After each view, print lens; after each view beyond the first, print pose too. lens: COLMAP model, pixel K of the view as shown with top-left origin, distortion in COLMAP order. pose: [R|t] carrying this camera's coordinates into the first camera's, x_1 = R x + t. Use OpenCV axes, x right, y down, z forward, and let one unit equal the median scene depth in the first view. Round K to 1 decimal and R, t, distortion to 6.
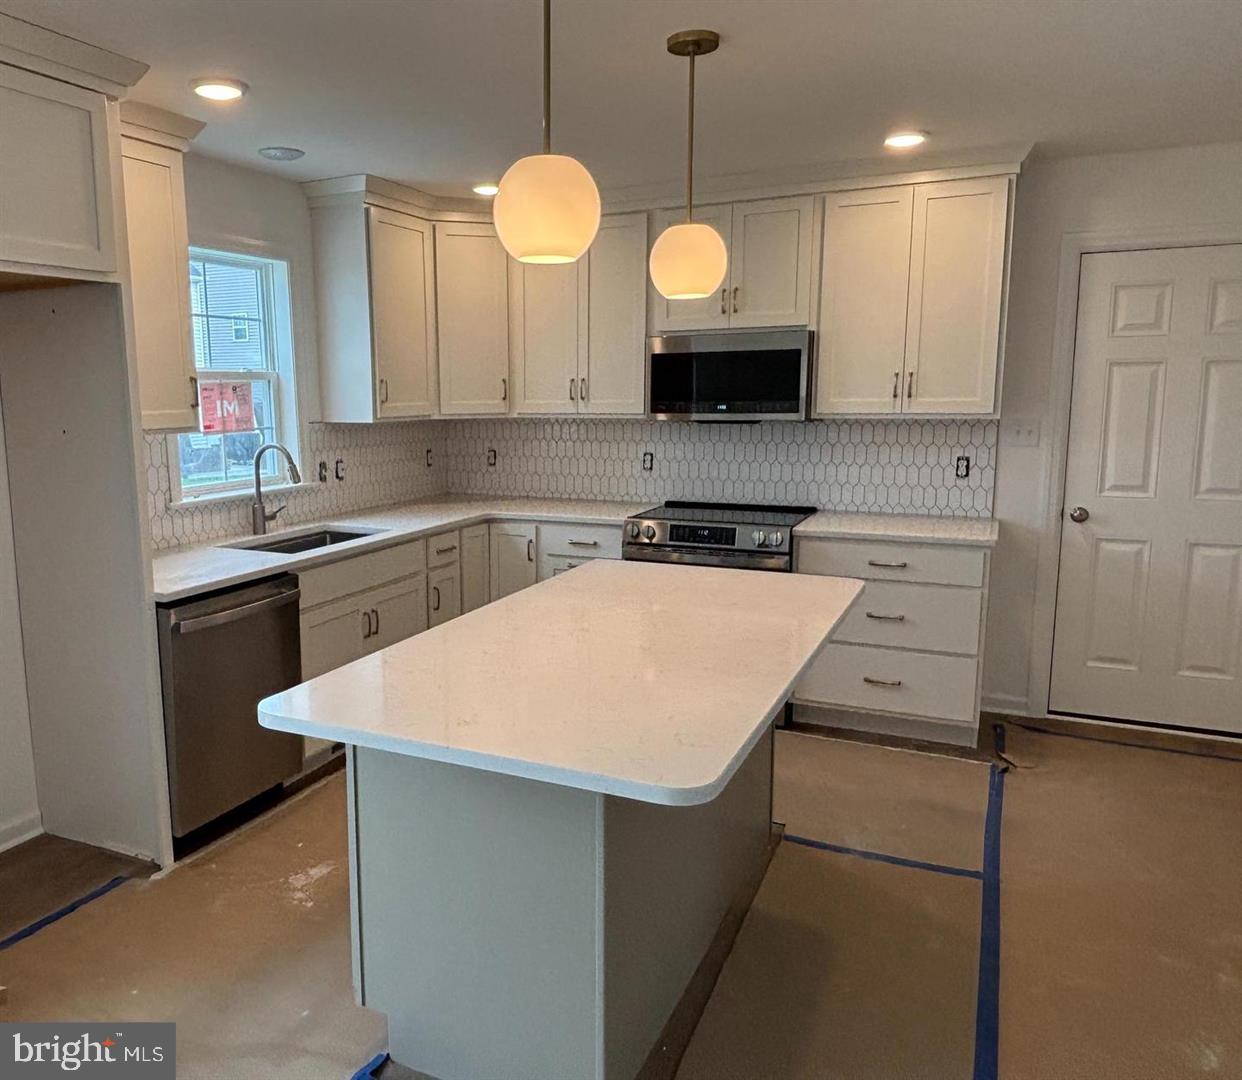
lens RADIAL K [[875.4, 0, 617.8], [0, 875.4, 530.0], [0, 0, 1]] dist [0.042733, -0.001379]
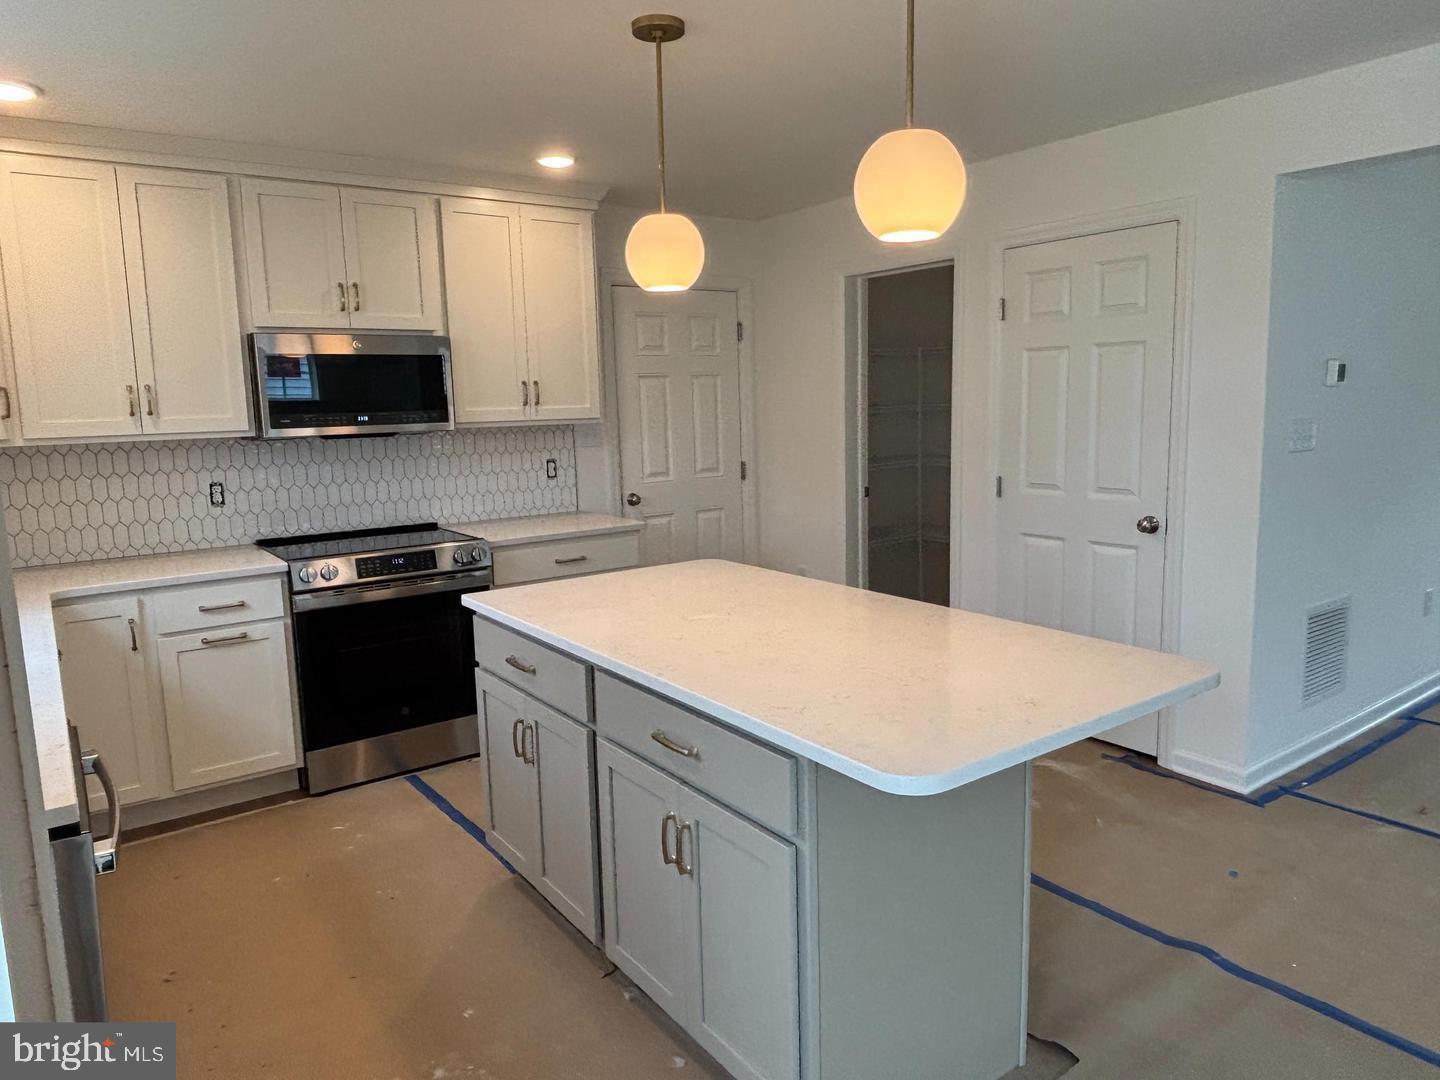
lens RADIAL K [[946.4, 0, 721.7], [0, 946.4, 538.7], [0, 0, 1]] dist [0.001055, -0.002174]
pose [[0.483987, -0.133860, 0.864777, -0.532870], [0.152369, 0.986026, 0.067352, -0.032075], [-0.861708, 0.099167, 0.497619, 0.239861]]
